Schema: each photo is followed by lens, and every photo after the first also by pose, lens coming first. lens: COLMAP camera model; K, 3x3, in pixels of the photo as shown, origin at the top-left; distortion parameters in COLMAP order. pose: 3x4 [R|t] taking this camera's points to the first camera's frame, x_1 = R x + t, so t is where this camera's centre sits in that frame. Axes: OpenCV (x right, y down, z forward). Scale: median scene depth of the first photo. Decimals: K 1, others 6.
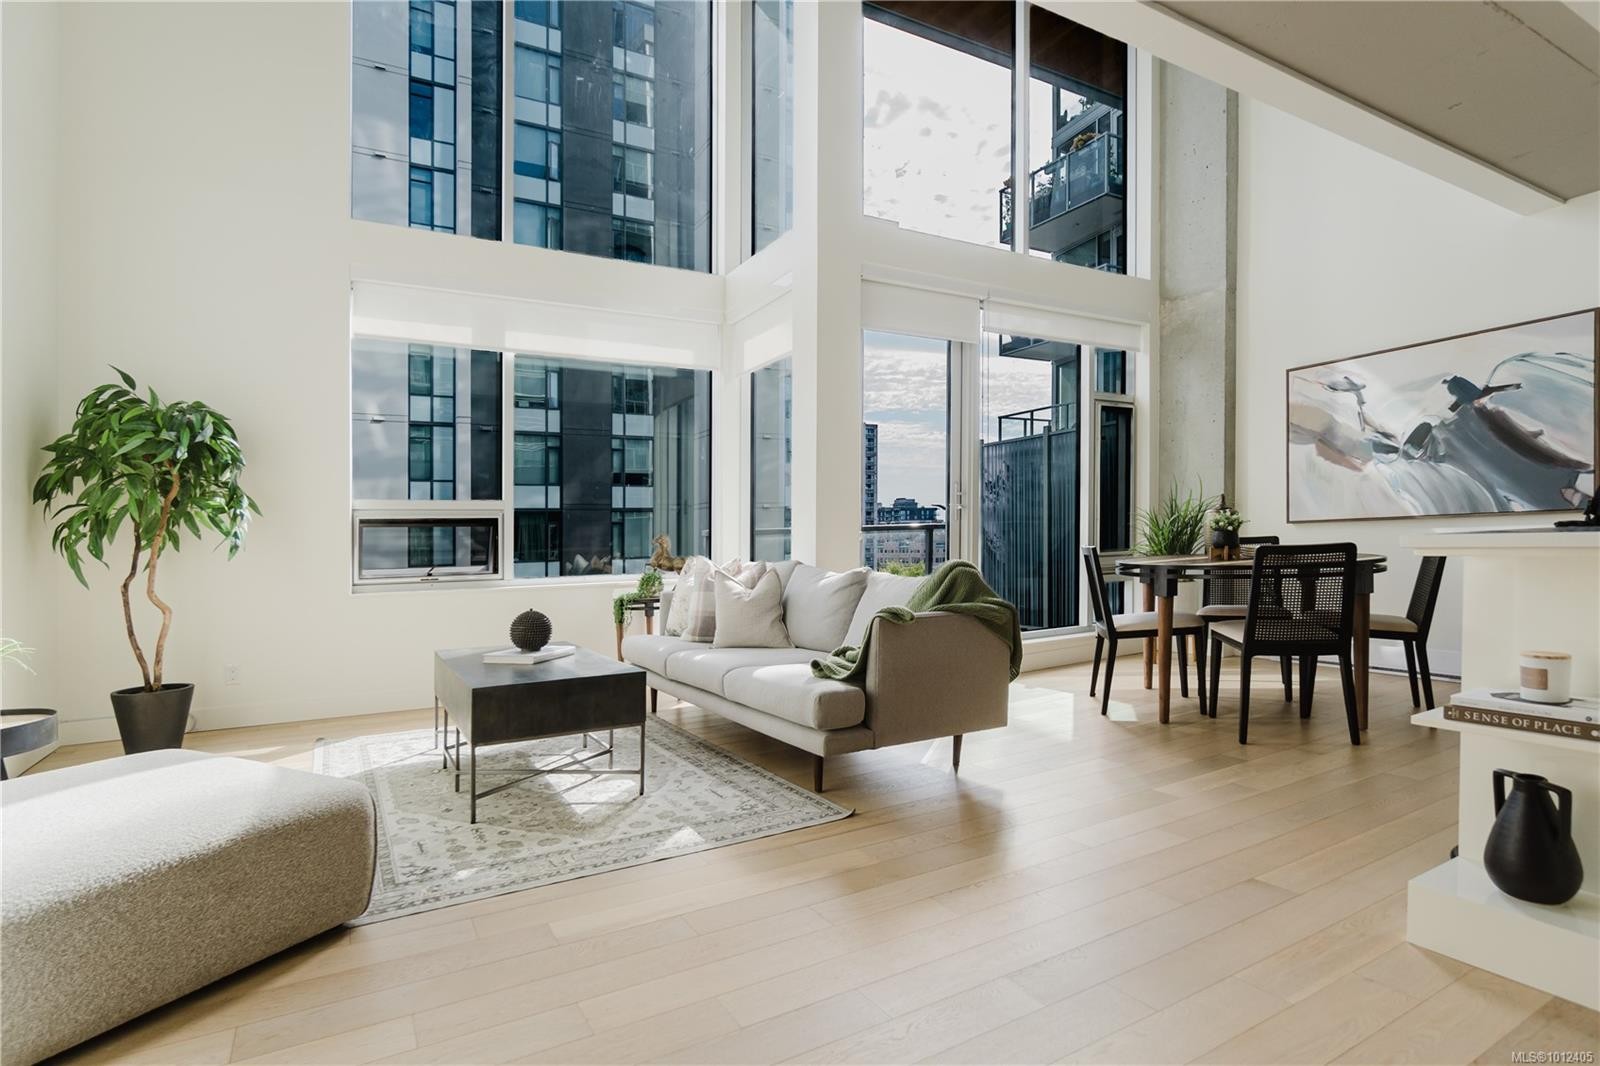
lens RADIAL K [[819.0, 0, 784.2], [0, 819.0, 519.8], [0, 0, 1]] dist [-0.006063, -0.001382]
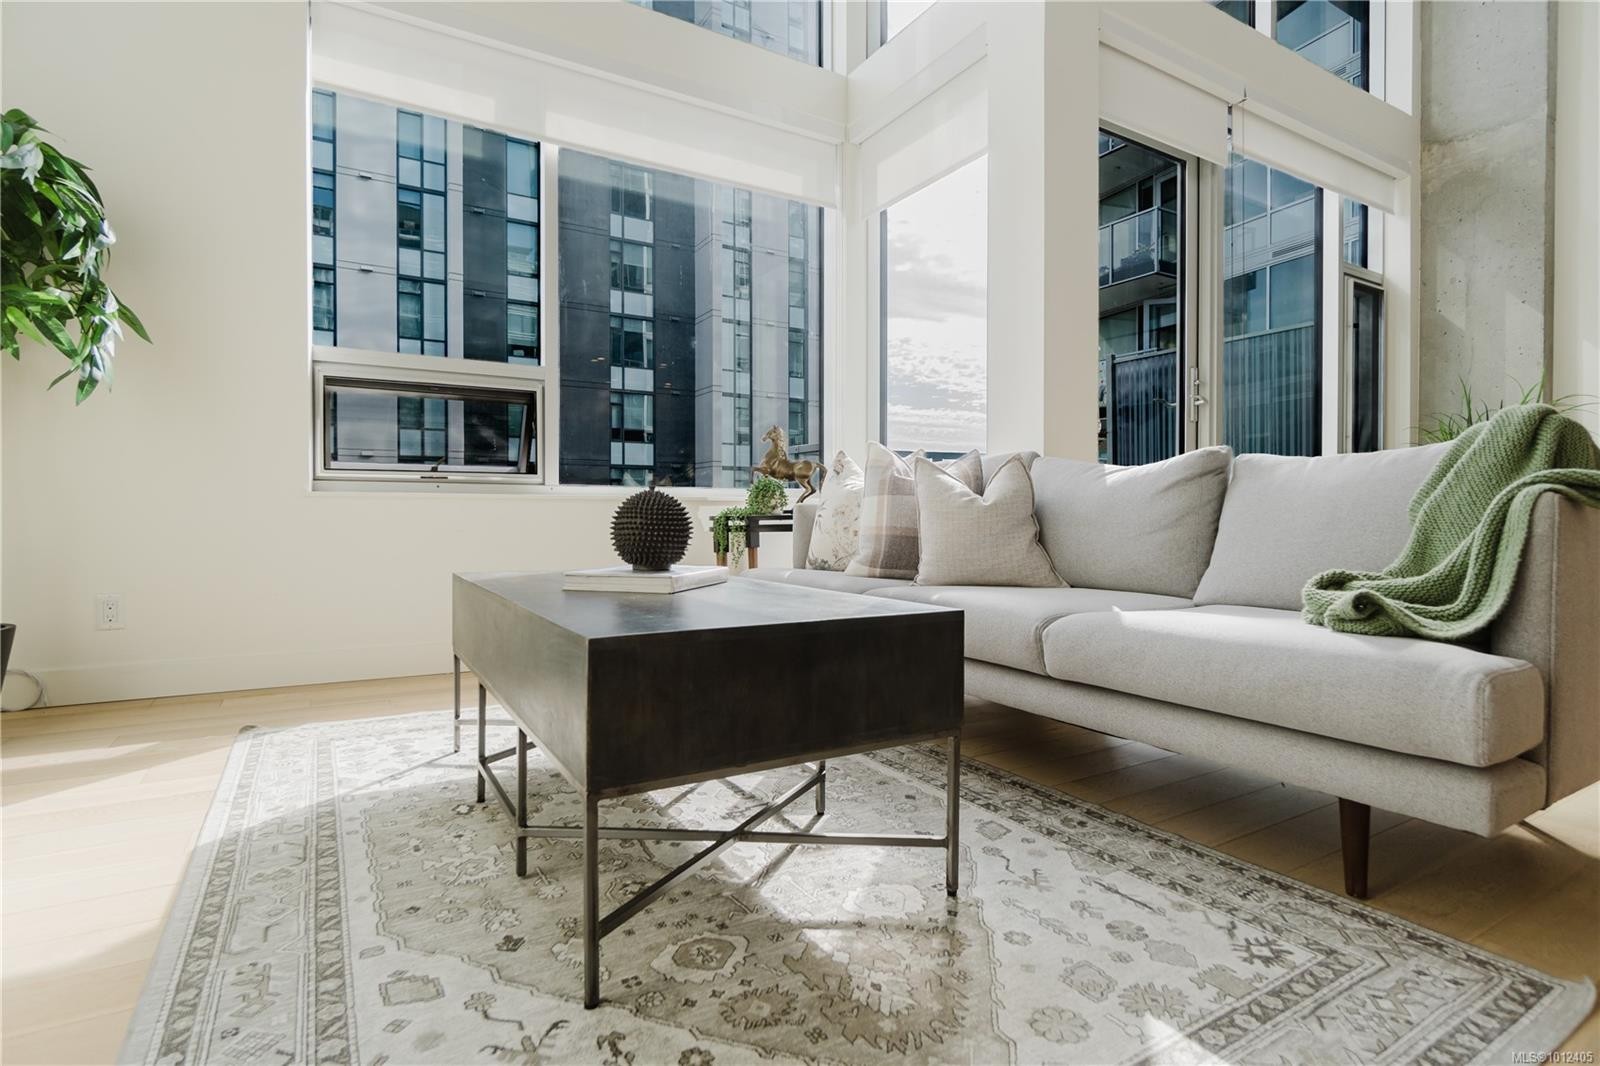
lens RADIAL K [[796.7, 0, 778.4], [0, 796.7, 527.5], [0, 0, 1]] dist [-0.010799, 0.004540]
pose [[0.999578, 0.023597, 0.016920, -0.179938], [-0.024355, 0.998639, 0.046124, 0.080390], [-0.015809, -0.046517, 0.998792, 0.381409]]
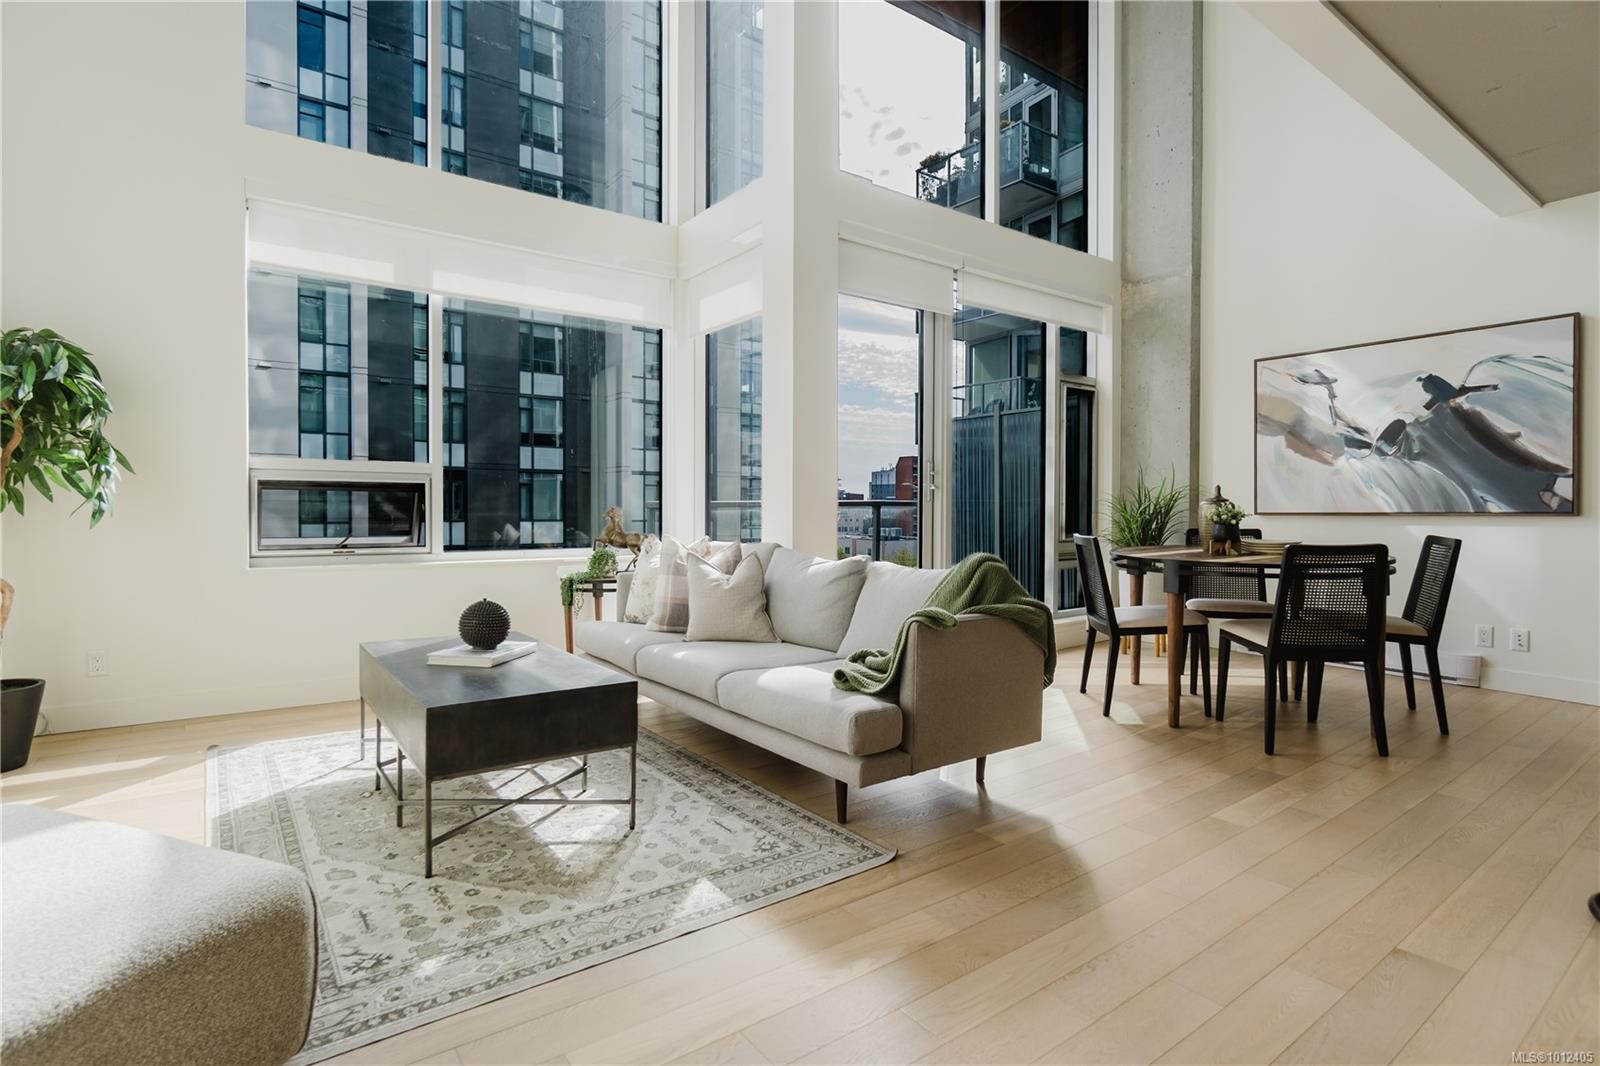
lens RADIAL K [[796.7, 0, 781.0], [0, 796.7, 522.6], [0, 0, 1]] dist [-0.010799, 0.004540]
pose [[0.992474, 0.026943, 0.119457, -0.082748], [-0.032357, 0.998524, 0.043613, -0.010901], [-0.118106, -0.047150, 0.991881, 0.122180]]
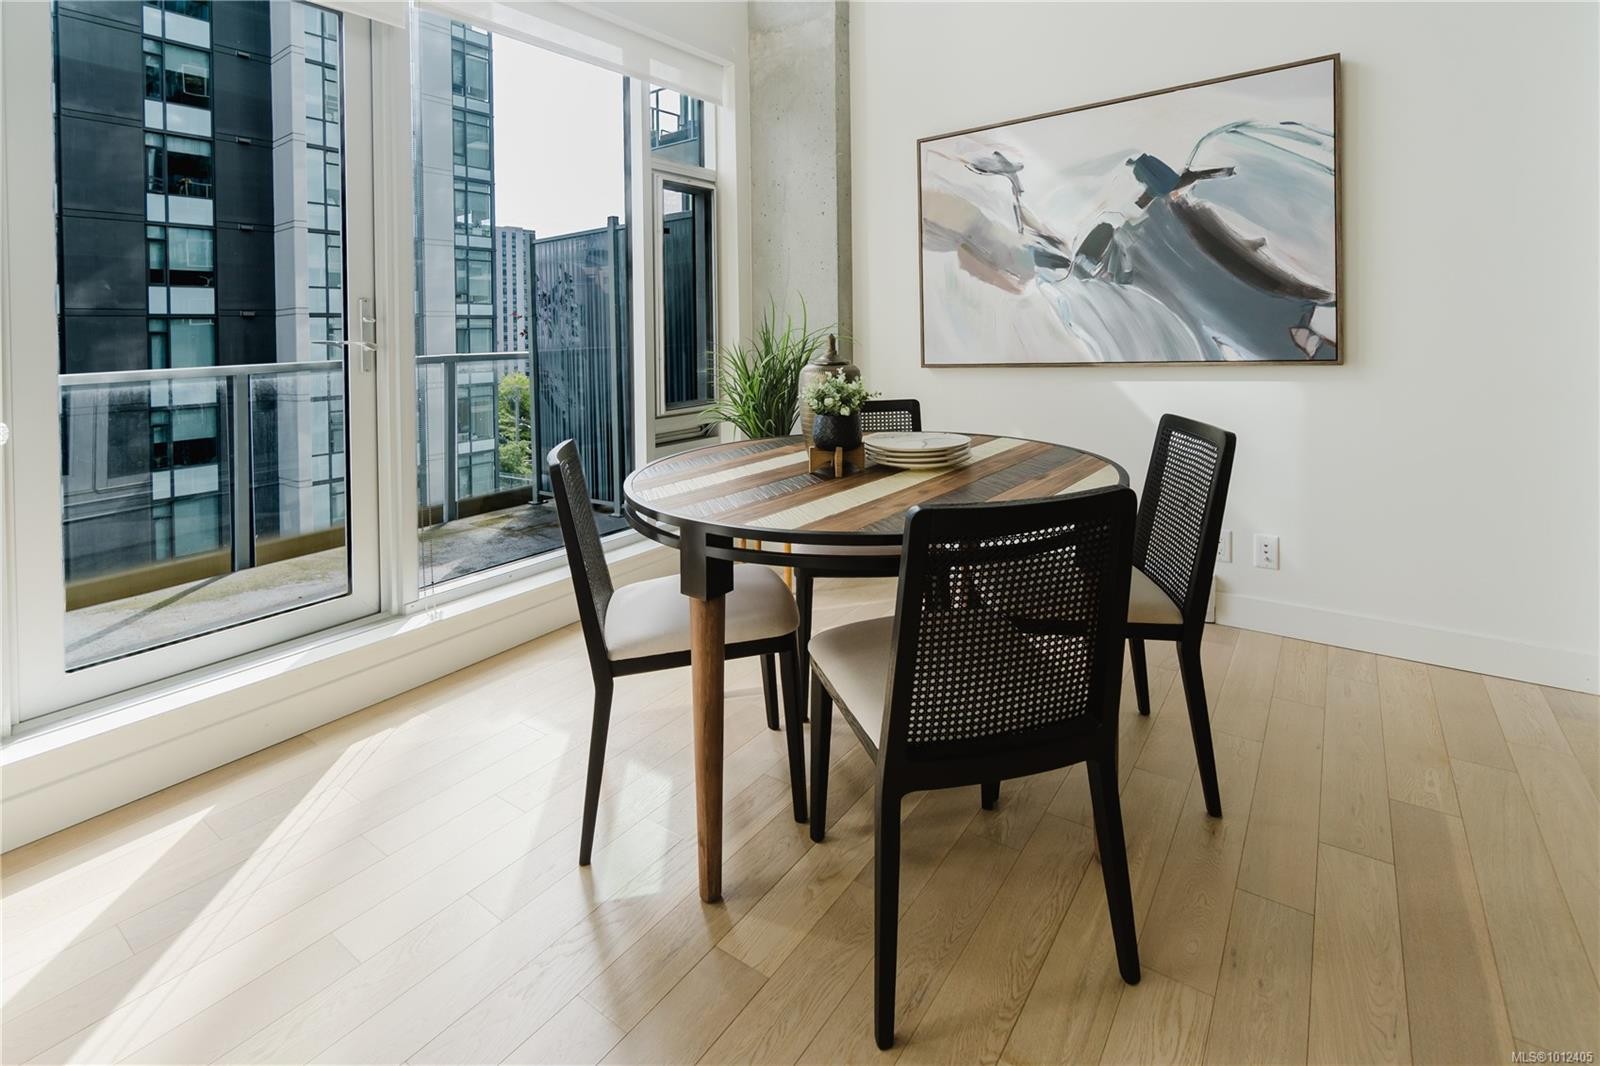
lens RADIAL K [[774.5, 0, 762.8], [0, 774.5, 389.9], [0, 0, 1]] dist [-0.014320, -0.000119]
pose [[0.922262, -0.029212, 0.385461, 0.288245], [-0.003490, 0.996471, 0.083867, -0.035930], [-0.386550, -0.078692, 0.918905, 0.532380]]
